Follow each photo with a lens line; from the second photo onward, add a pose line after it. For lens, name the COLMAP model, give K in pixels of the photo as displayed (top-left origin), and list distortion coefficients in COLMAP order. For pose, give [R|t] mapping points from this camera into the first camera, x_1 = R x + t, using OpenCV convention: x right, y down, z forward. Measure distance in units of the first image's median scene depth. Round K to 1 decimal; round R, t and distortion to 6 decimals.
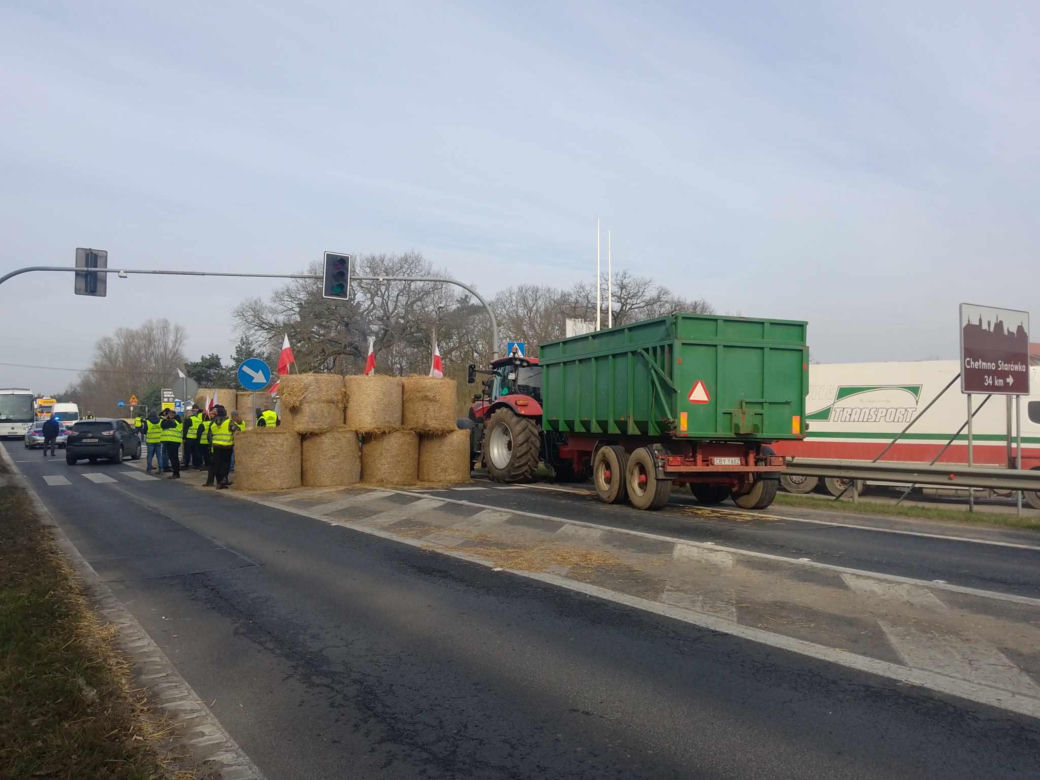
lens RADIAL K [[845.0, 0, 520.0], [0, 845.0, 390.0], [0, 0, 1]] dist [0.075190, -0.117344]
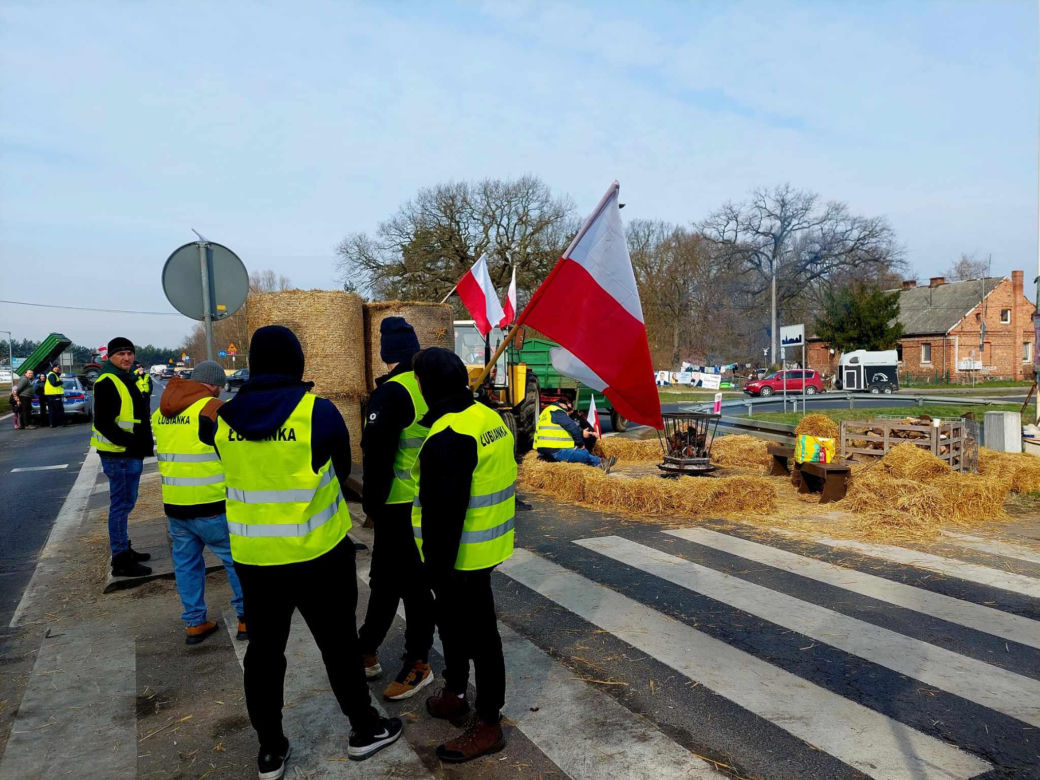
lens RADIAL K [[740.6, 0, 520.0], [0, 740.6, 390.0], [0, 0, 1]] dist [0.118719, -0.148262]
pose [[0.996219, -0.014695, -0.085631, -0.075865], [0.020690, 0.997364, 0.069545, 0.005879], [0.084383, -0.071054, 0.993897, 0.214708]]
